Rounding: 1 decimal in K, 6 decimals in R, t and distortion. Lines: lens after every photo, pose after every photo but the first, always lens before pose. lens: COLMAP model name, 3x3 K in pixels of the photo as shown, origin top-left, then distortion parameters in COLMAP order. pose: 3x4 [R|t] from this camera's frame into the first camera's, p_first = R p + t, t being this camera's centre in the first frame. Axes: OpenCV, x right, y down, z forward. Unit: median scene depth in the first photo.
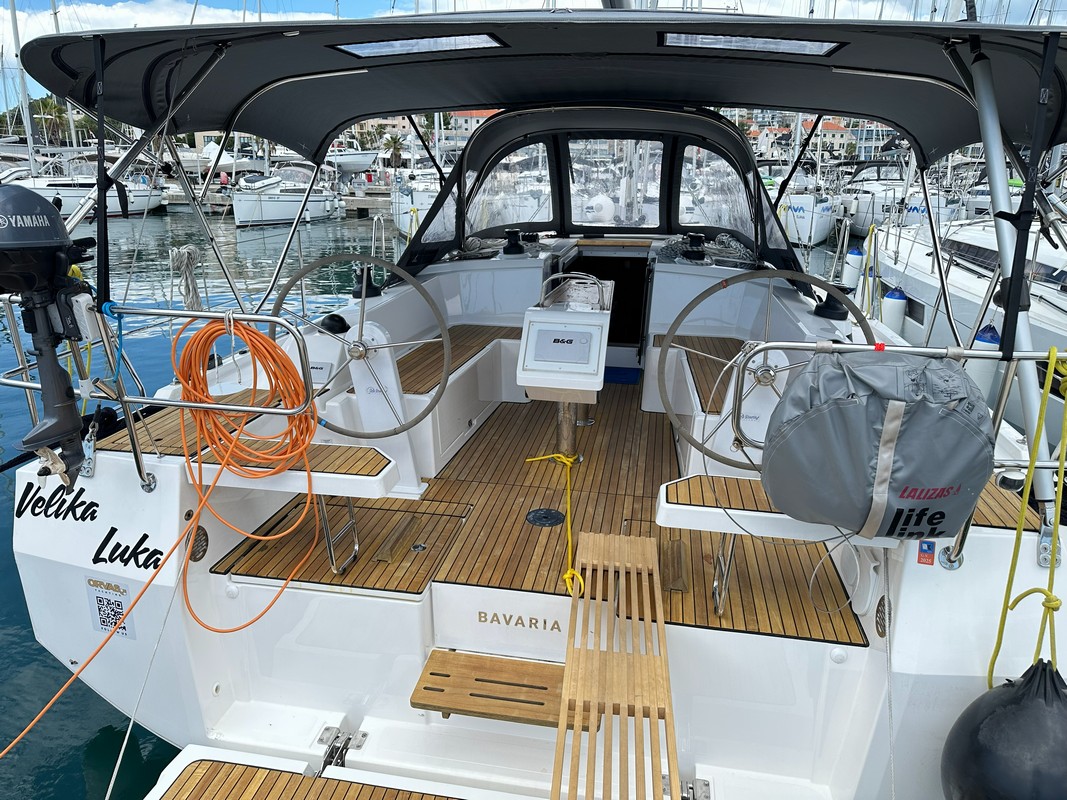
lens RADIAL K [[753.2, 0, 533.9], [0, 753.2, 377.3], [0, 0, 1]] dist [0.003456, -0.030242]
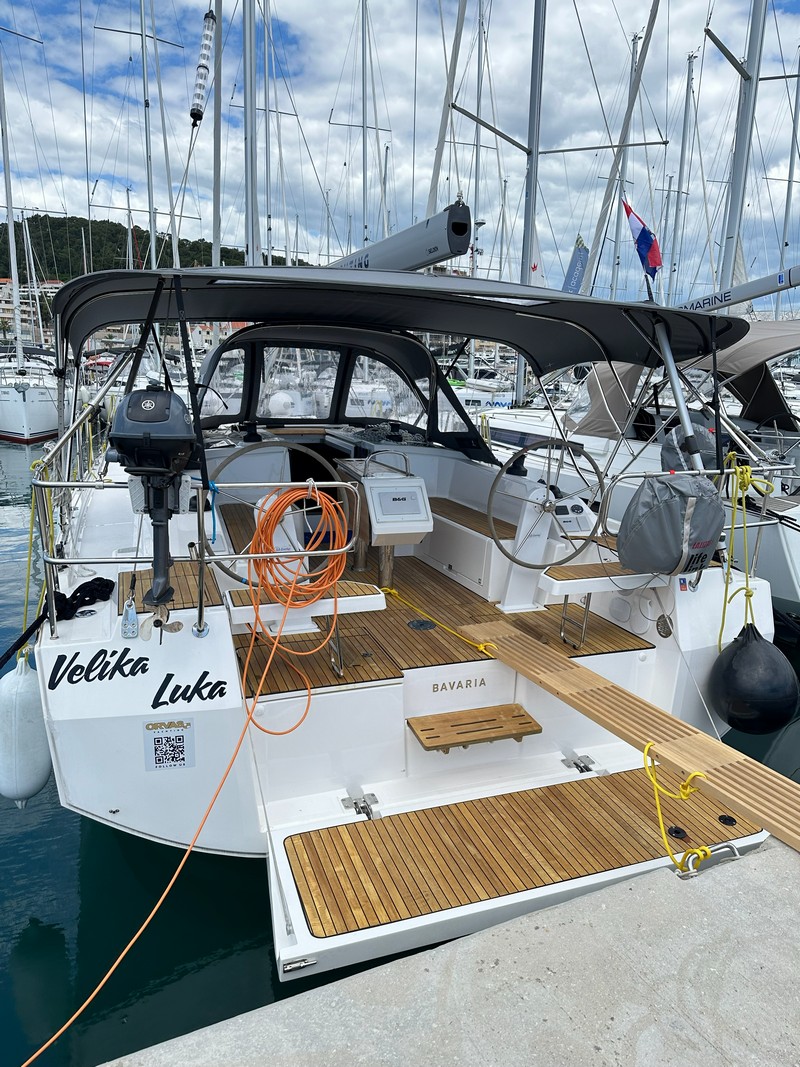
lens RADIAL K [[753.2, 0, 400.0], [0, 753.2, 533.5], [0, 0, 1]] dist [0.003456, -0.030242]
pose [[0.859844, -0.097813, 0.501099, -0.817691], [0.122370, 0.992351, -0.016273, 0.044672], [-0.495674, 0.075311, 0.865237, -0.218907]]
